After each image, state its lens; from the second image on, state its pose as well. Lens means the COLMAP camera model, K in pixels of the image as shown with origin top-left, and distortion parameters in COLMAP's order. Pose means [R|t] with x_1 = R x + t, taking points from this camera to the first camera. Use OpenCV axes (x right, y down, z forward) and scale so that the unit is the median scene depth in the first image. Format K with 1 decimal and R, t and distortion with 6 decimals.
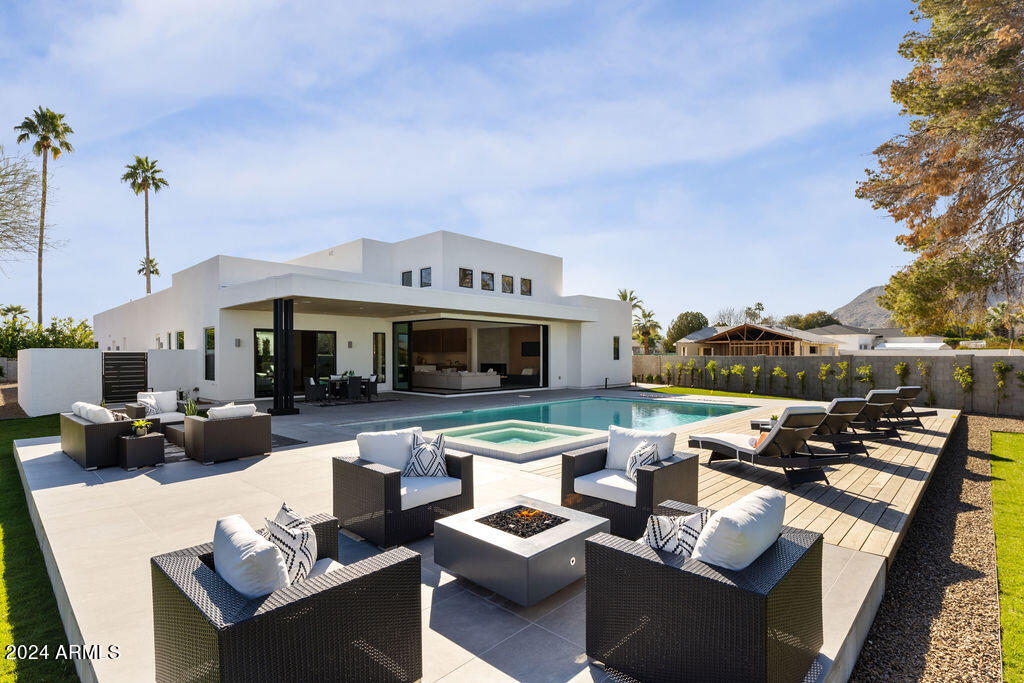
lens RADIAL K [[512.6, 0, 508.7], [0, 512.6, 354.2], [0, 0, 1]] dist [0.000186, 0.000038]
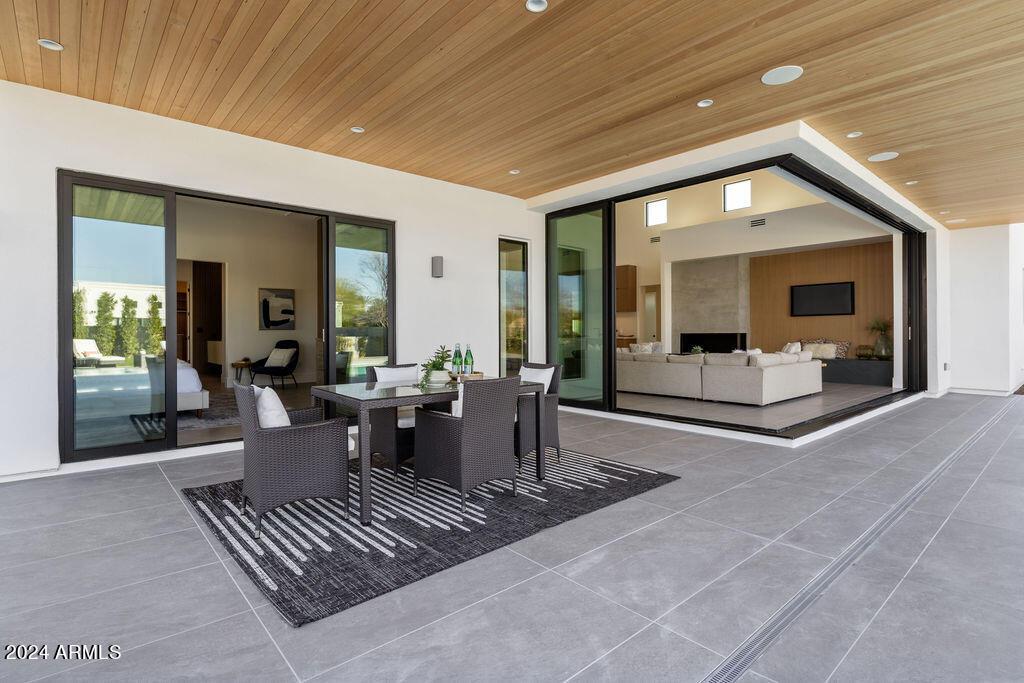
lens RADIAL K [[494.0, 0, 510.6], [0, 494.0, 333.4], [0, 0, 1]] dist [-0.031838, 0.000143]
pose [[0.996499, -0.001750, -0.083589, -0.232789], [0.002098, 0.999989, 0.004078, 0.021406], [0.083581, -0.004239, 0.996492, 0.682342]]
